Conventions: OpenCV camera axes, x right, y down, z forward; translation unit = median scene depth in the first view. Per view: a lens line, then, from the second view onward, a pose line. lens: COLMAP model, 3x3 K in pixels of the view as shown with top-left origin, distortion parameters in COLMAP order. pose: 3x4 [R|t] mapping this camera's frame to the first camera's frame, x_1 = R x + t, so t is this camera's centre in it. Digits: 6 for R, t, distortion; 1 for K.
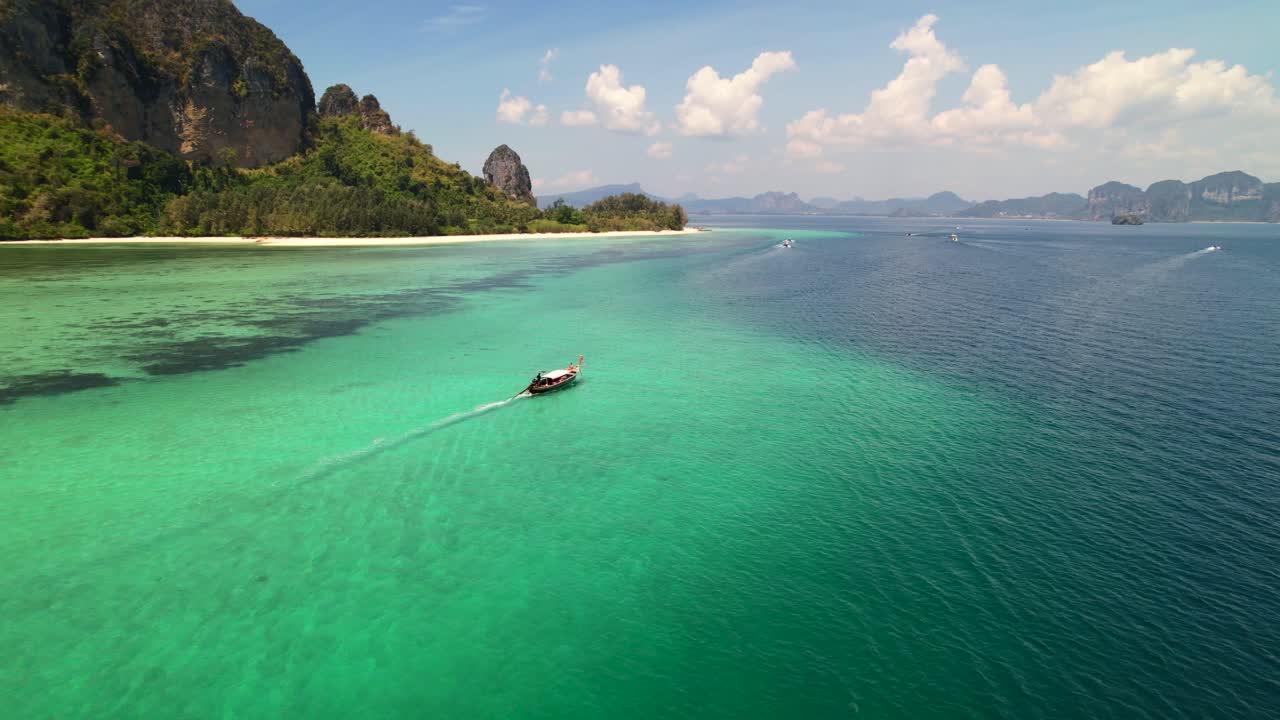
lens RADIAL K [[974.4, 0, 642.2], [0, 974.4, 390.9], [0, 0, 1]] dist [-0.007260, 0.056301]
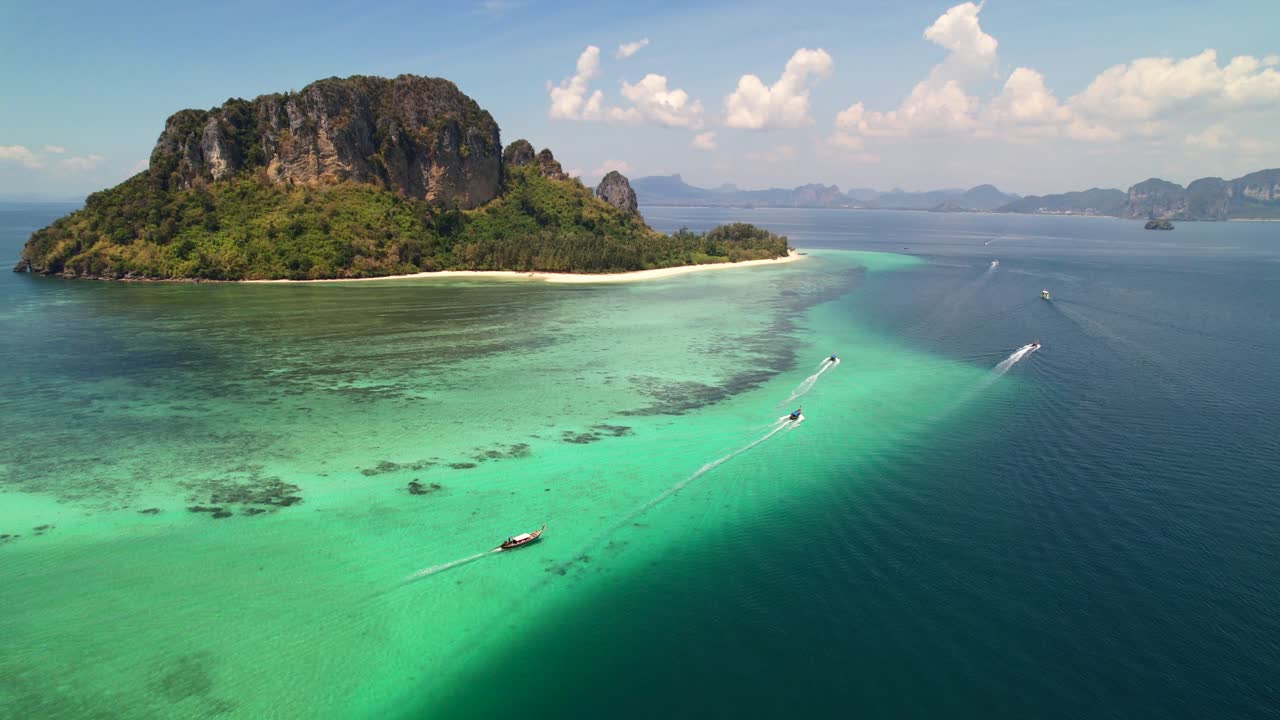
lens RADIAL K [[974.4, 0, 642.2], [0, 974.4, 390.9], [0, 0, 1]] dist [-0.007260, 0.056301]
pose [[0.999366, 0.011950, -0.033546, -0.109853], [-0.011551, 0.999860, 0.012070, 0.002126], [0.033685, -0.011674, 0.999364, -0.316644]]
